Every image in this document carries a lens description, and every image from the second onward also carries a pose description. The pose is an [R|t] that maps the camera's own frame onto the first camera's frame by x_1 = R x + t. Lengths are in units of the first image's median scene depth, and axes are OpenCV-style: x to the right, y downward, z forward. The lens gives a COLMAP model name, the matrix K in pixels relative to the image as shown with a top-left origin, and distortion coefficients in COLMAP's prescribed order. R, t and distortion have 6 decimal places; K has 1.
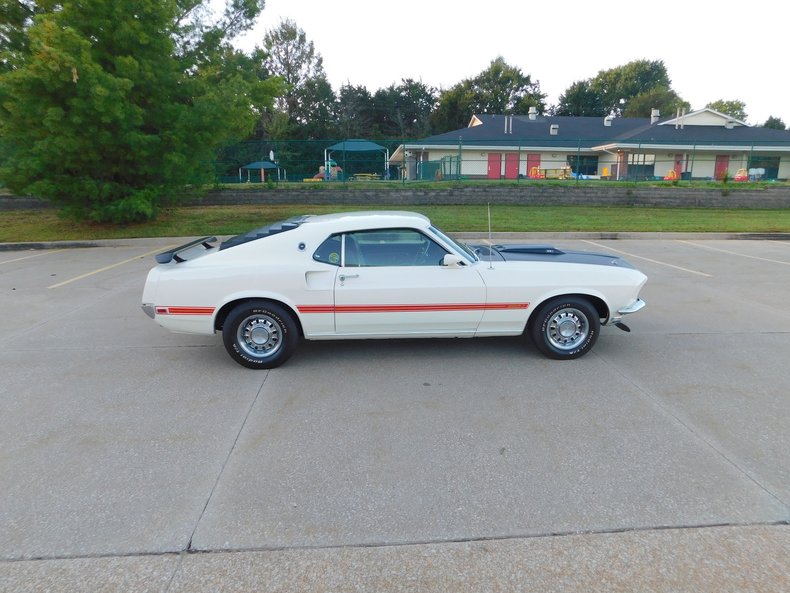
lens RADIAL K [[522.3, 0, 395.2], [0, 522.3, 301.4], [0, 0, 1]] dist [-0.076621, 0.065344]
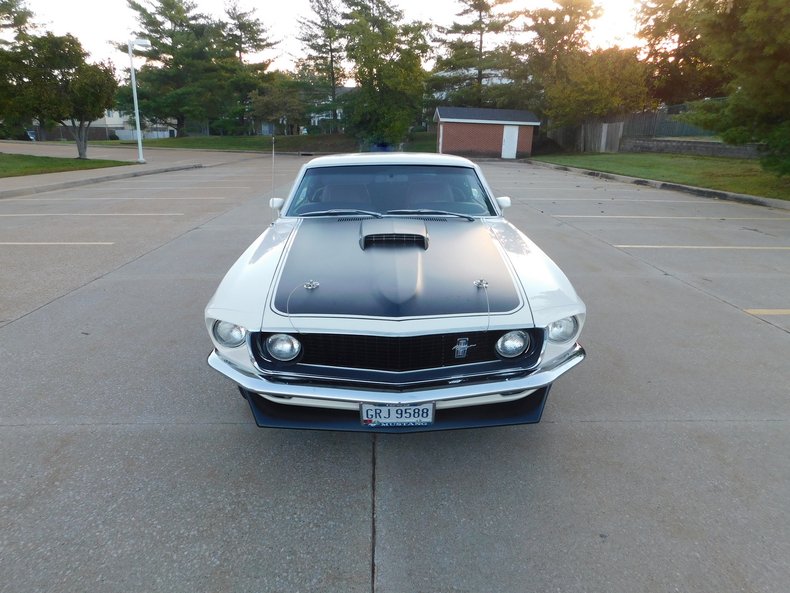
lens RADIAL K [[524.4, 0, 395.4], [0, 524.4, 299.1], [0, 0, 1]] dist [-0.074667, 0.067340]
pose [[-0.048349, 0.313955, -0.948206, 0.219249], [-0.241791, 0.917403, 0.316084, -0.058336], [0.969123, 0.244550, 0.031556, 0.275493]]
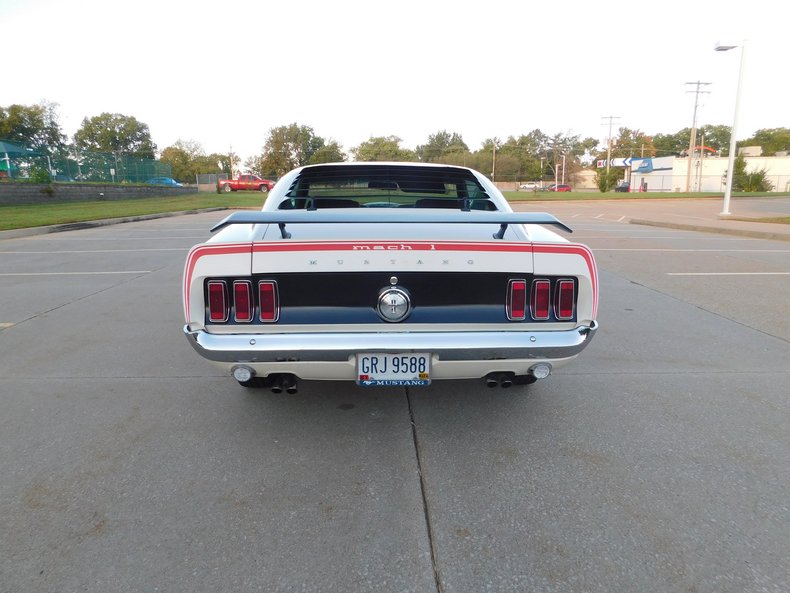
lens RADIAL K [[524.7, 0, 395.4], [0, 524.7, 300.7], [0, 0, 1]] dist [-0.075413, 0.068154]
pose [[0.022103, -0.215524, 0.976248, -0.214296], [0.237187, 0.949739, 0.204301, -0.034373], [-0.971213, 0.227038, 0.072111, 0.258218]]
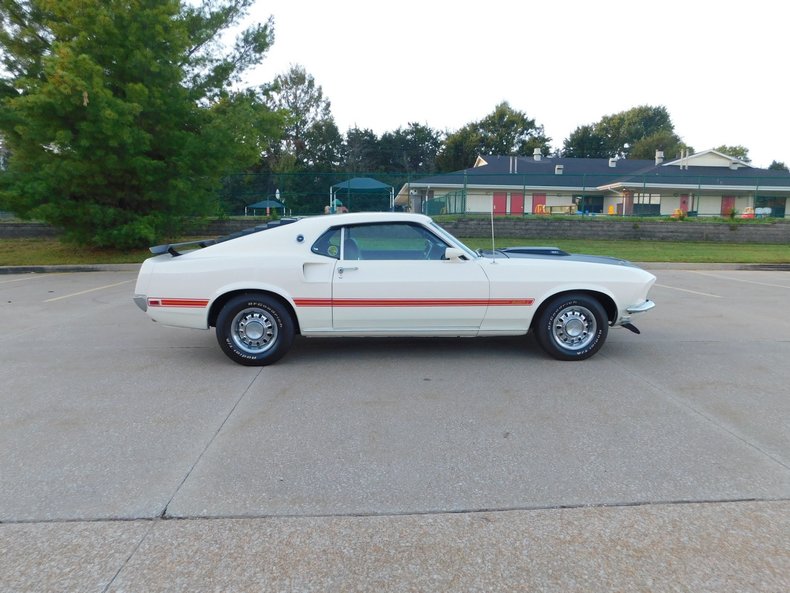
lens RADIAL K [[529.7, 0, 395.4], [0, 529.7, 300.0], [0, 0, 1]] dist [-0.077599, 0.065879]
pose [[0.999925, 0.007846, -0.009364, 0.002235], [-0.008631, 0.996174, -0.086967, 0.021446], [0.008646, 0.087041, 0.996167, 0.005393]]
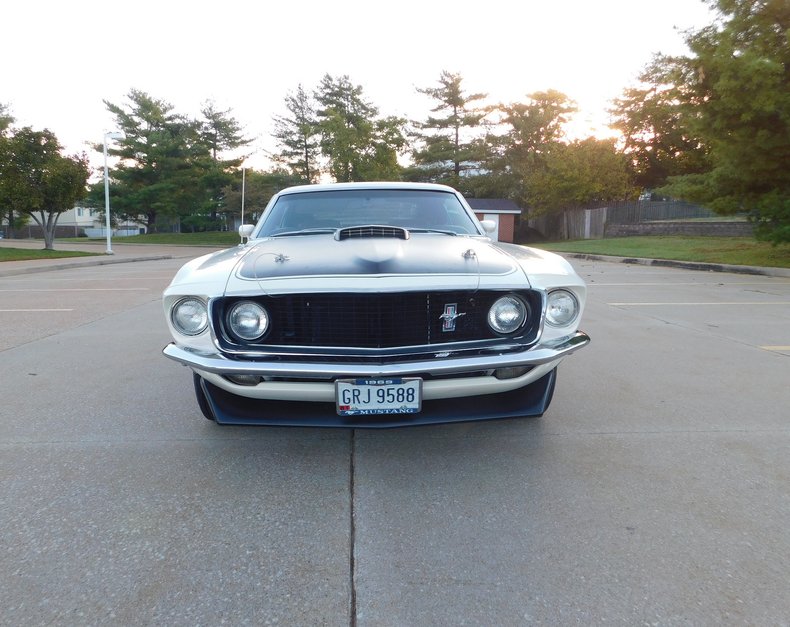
lens RADIAL K [[558.8, 0, 369.9], [0, 558.8, 312.2], [0, 0, 1]] dist [-0.074106, 0.065116]
pose [[-0.051828, 0.152706, -0.986912, 0.220665], [-0.227333, 0.960490, 0.160556, -0.031881], [0.972437, 0.232679, -0.015065, 0.281732]]
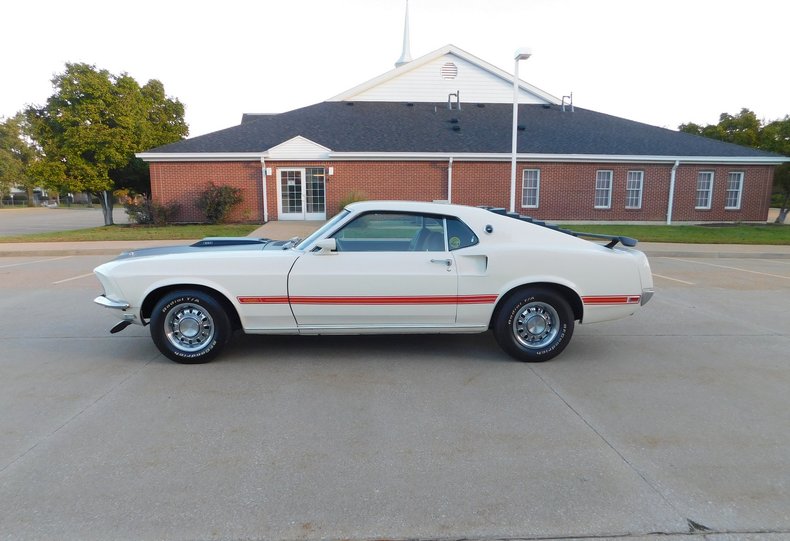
lens RADIAL K [[531.9, 0, 389.4], [0, 531.9, 294.5], [0, 0, 1]] dist [-0.074351, 0.061485]
pose [[-0.999834, -0.005944, 0.017204, -0.009141], [0.001429, 0.916627, 0.399741, -0.104556], [-0.018146, 0.399700, -0.916466, 0.511625]]
